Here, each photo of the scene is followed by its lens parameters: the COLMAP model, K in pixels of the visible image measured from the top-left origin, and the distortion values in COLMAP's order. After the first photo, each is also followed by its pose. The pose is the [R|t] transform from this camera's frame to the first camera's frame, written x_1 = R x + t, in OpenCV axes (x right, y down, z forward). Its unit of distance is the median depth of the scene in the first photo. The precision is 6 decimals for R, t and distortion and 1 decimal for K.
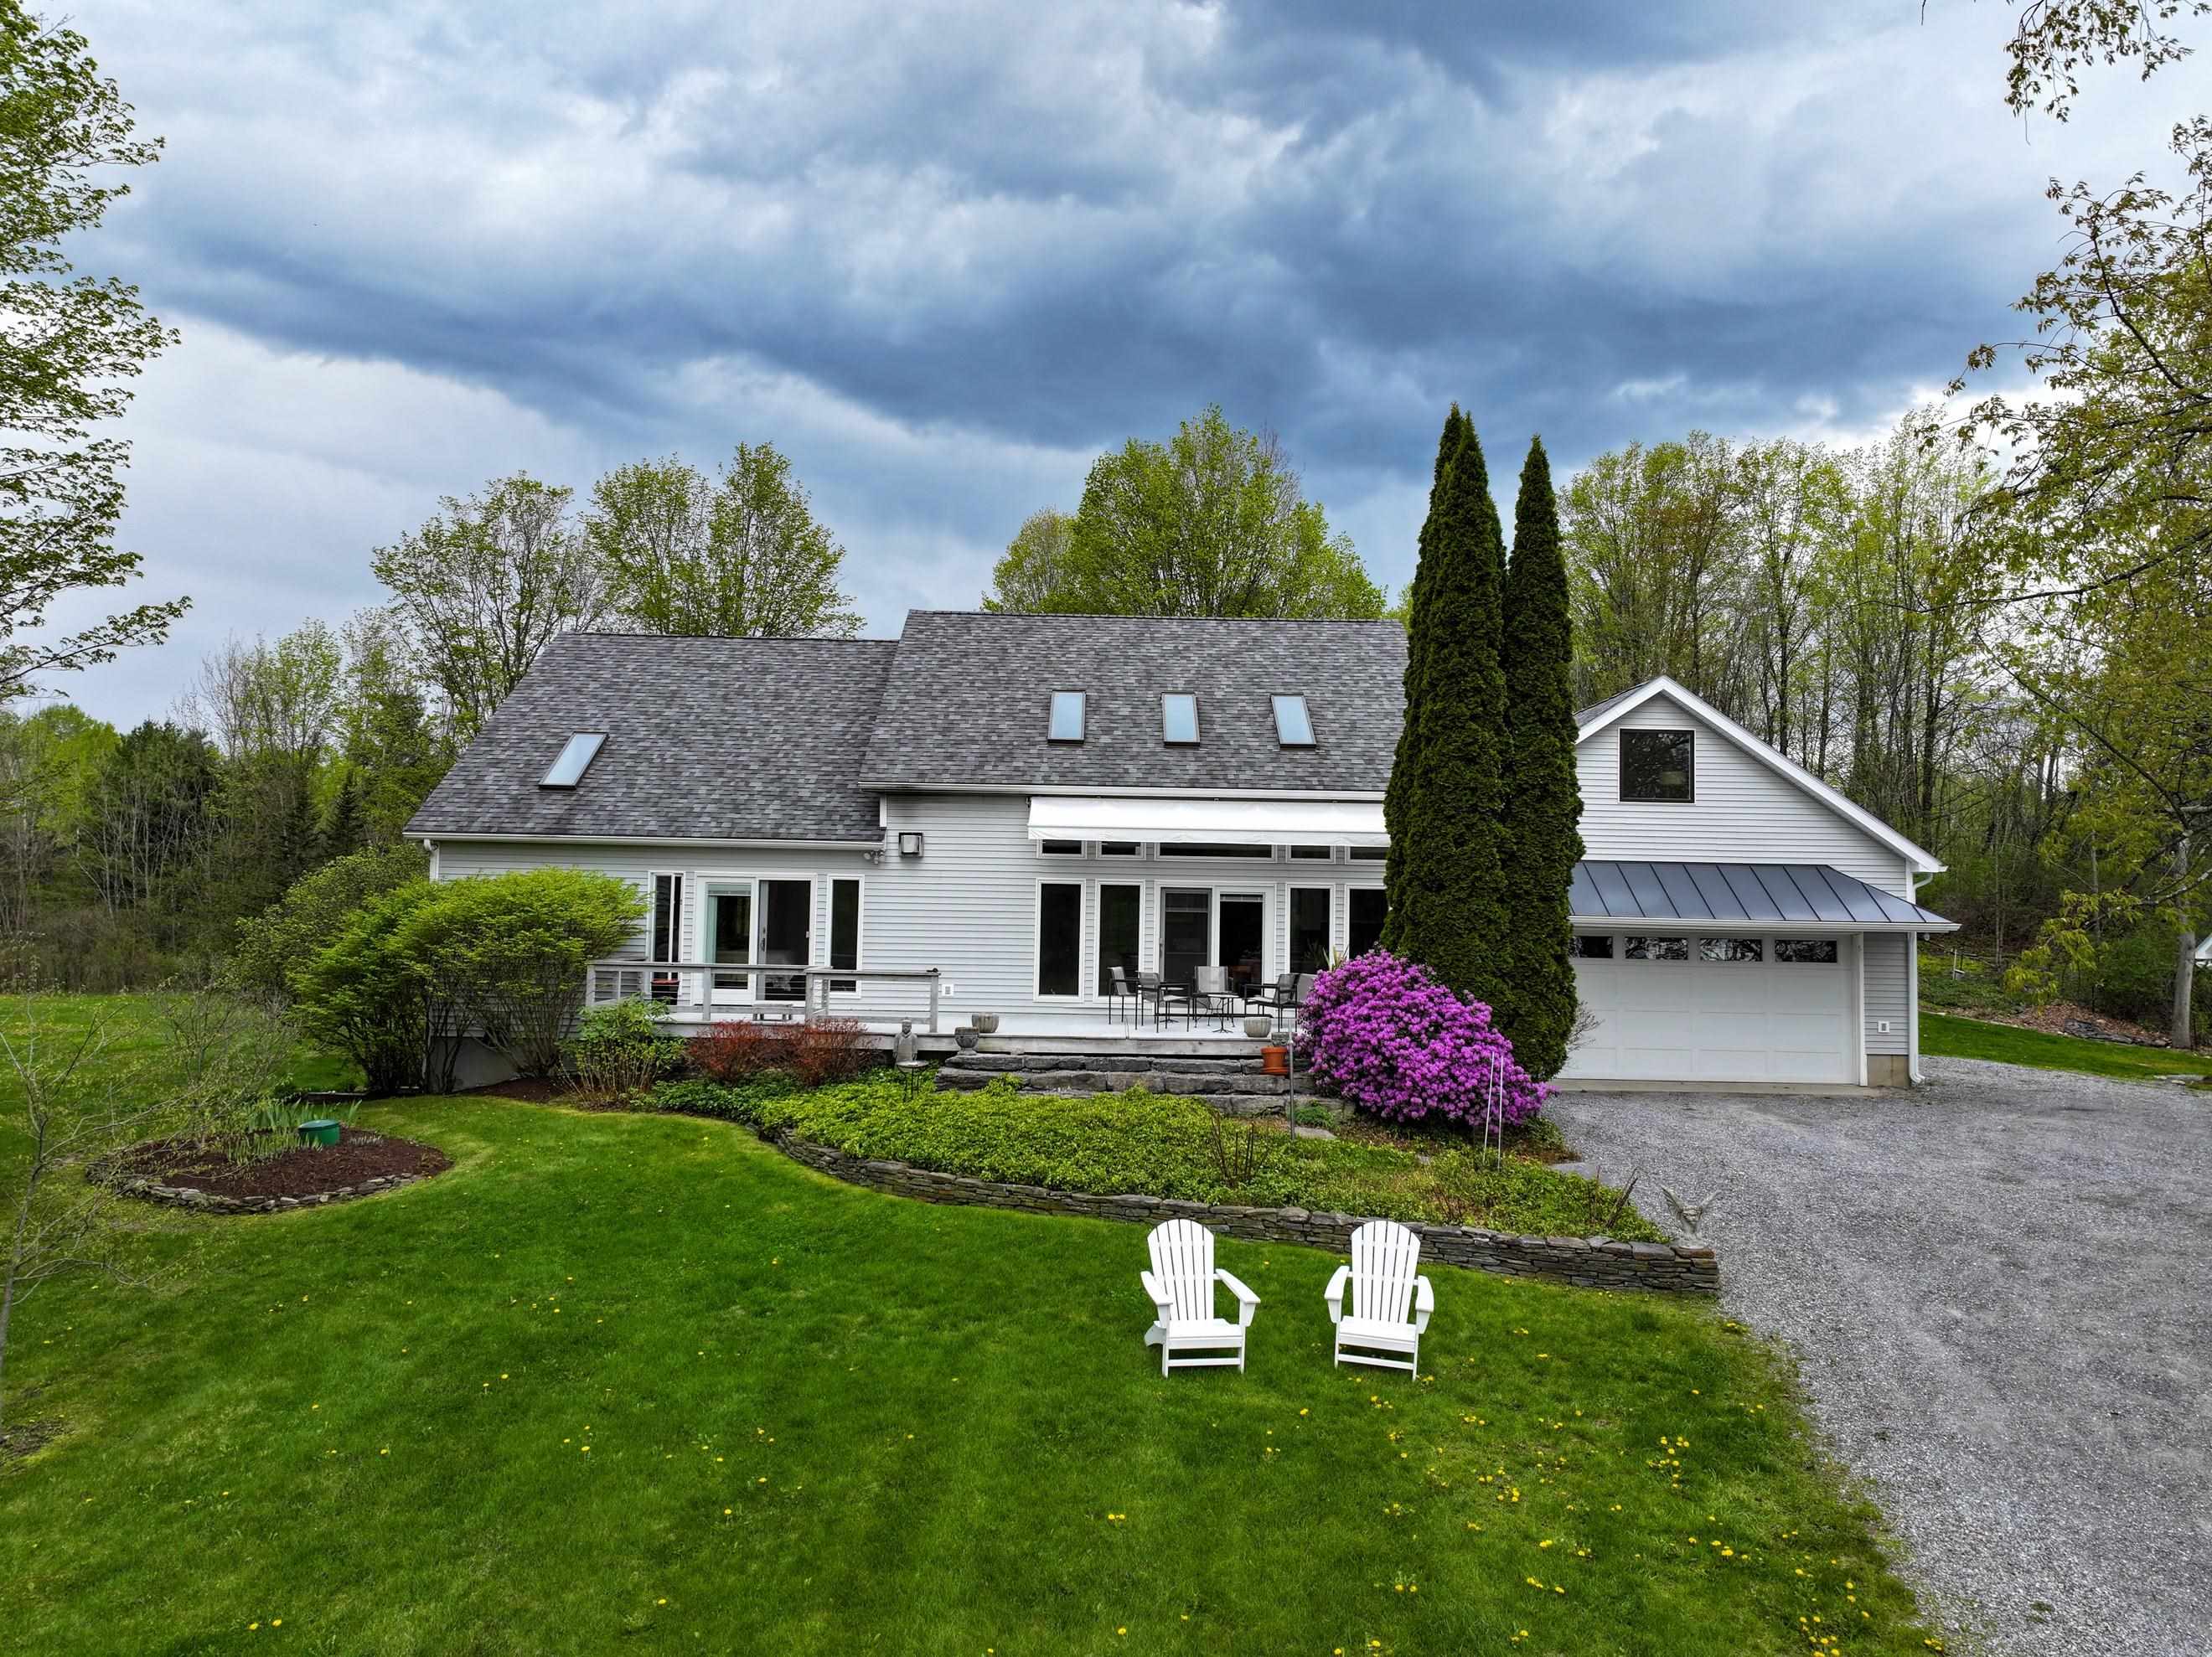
lens RADIAL K [[1553.0, 0, 1106.0], [0, 1553.0, 828.5], [0, 0, 1]] dist [0.001568, 0.009390]
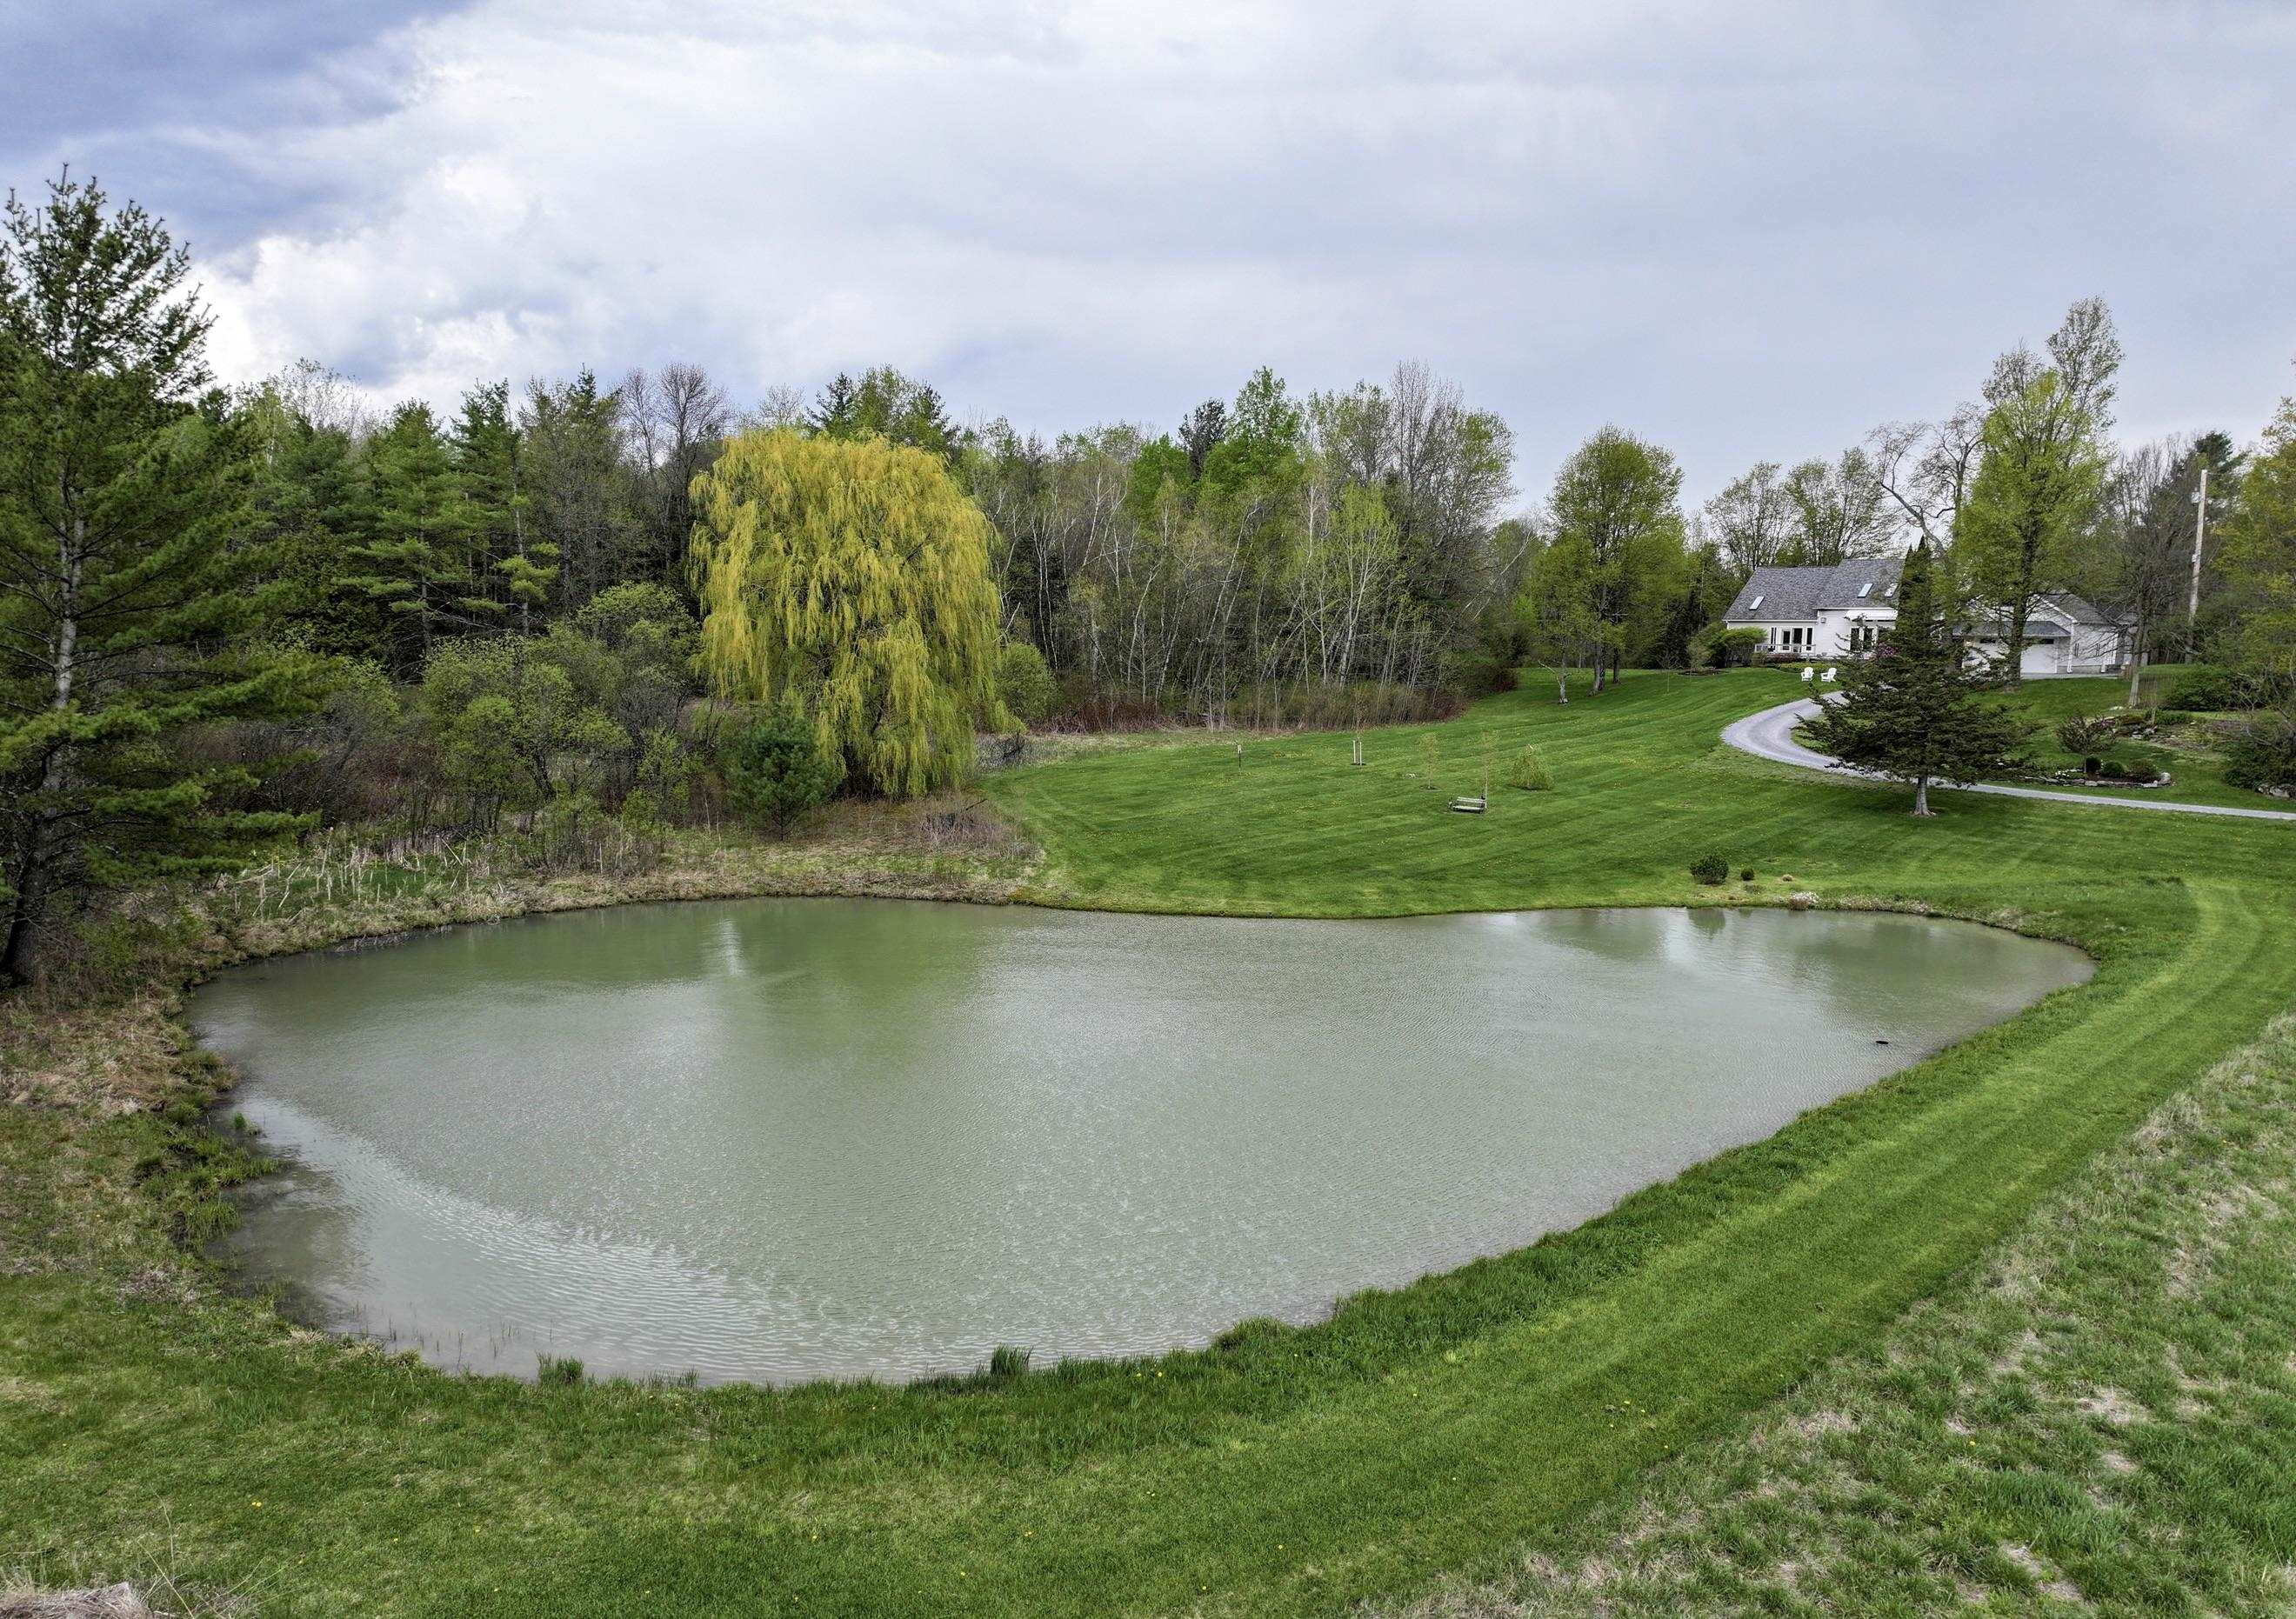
lens RADIAL K [[1995.8, 0, 1148.0], [0, 1995.8, 809.5], [0, 0, 1]] dist [-0.000214, 0.000410]
pose [[0.775843, 0.036482, -0.629871, 2.139504], [0.024964, 0.995770, 0.088425, -0.002651], [0.630432, -0.084329, 0.771650, -5.068095]]
